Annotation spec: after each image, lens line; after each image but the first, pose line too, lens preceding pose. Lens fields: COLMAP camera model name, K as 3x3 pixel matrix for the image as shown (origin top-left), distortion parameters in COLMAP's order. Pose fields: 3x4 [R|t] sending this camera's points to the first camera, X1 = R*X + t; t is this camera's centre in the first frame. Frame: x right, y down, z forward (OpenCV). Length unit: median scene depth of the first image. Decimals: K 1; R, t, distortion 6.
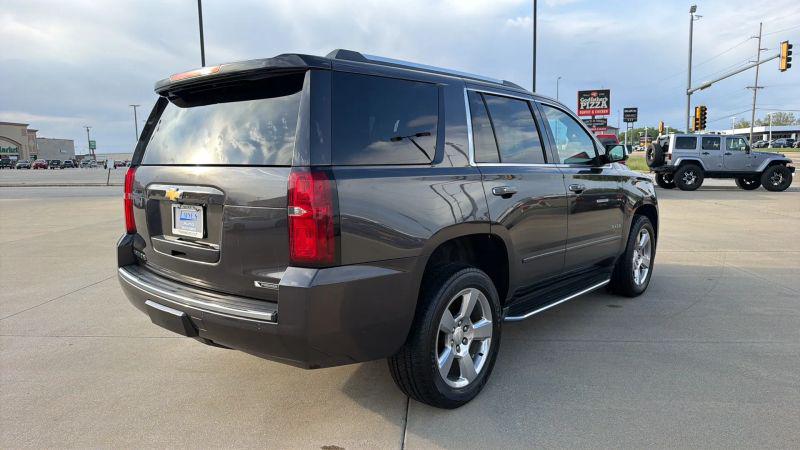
lens RADIAL K [[559.3, 0, 391.7], [0, 559.3, 223.5], [0, 0, 1]] dist [0.005599, -0.009550]
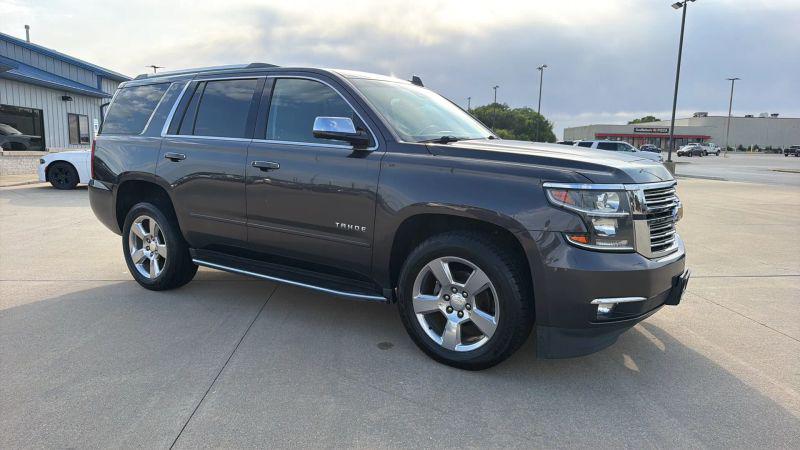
lens RADIAL K [[541.0, 0, 390.8], [0, 541.0, 227.5], [0, 0, 1]] dist [0.026768, -0.003618]
pose [[0.128216, 0.165441, -0.977850, 1.508458], [-0.134247, 0.979808, 0.148170, -0.146975], [0.982618, 0.112275, 0.147837, 1.279372]]
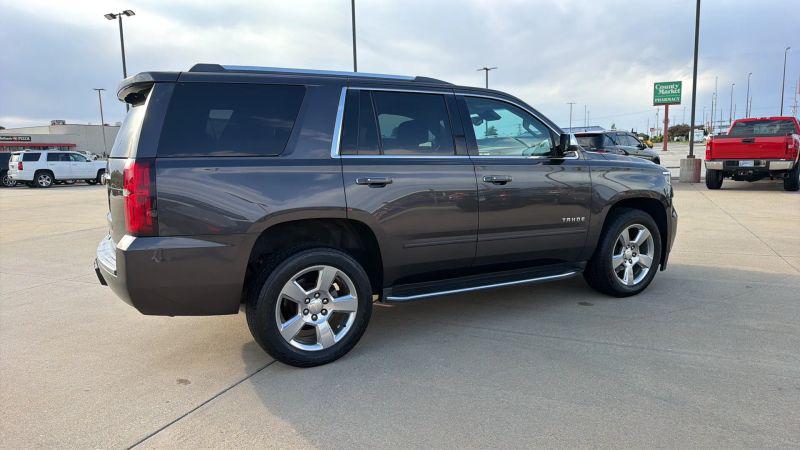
lens RADIAL K [[553.8, 0, 381.7], [0, 553.8, 225.7], [0, 0, 1]] dist [0.014290, -0.005690]
pose [[0.935505, 0.041163, -0.350908, 0.575007], [-0.032586, 0.999009, 0.030317, -0.003055], [0.351808, -0.016927, 0.935919, -0.010971]]
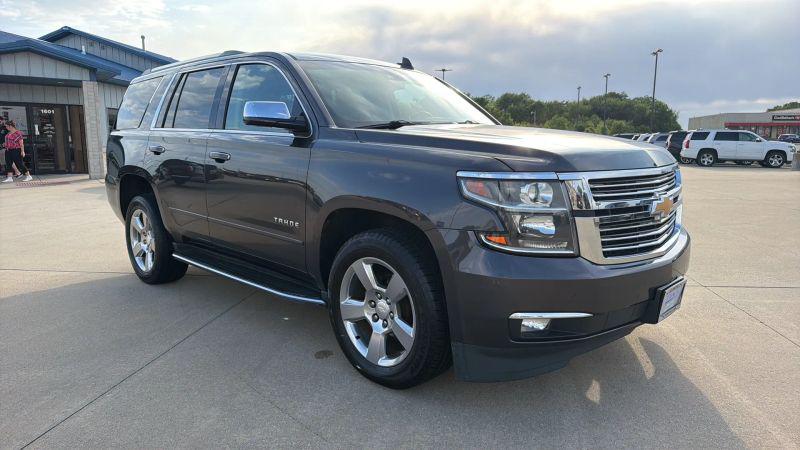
lens RADIAL K [[545.7, 0, 398.9], [0, 545.7, 225.1], [0, 0, 1]] dist [0.012010, -0.007152]
pose [[-0.055620, 0.168080, -0.984203, 1.420063], [-0.115409, 0.978040, 0.173549, -0.166817], [0.991760, 0.123238, -0.035001, 1.569322]]
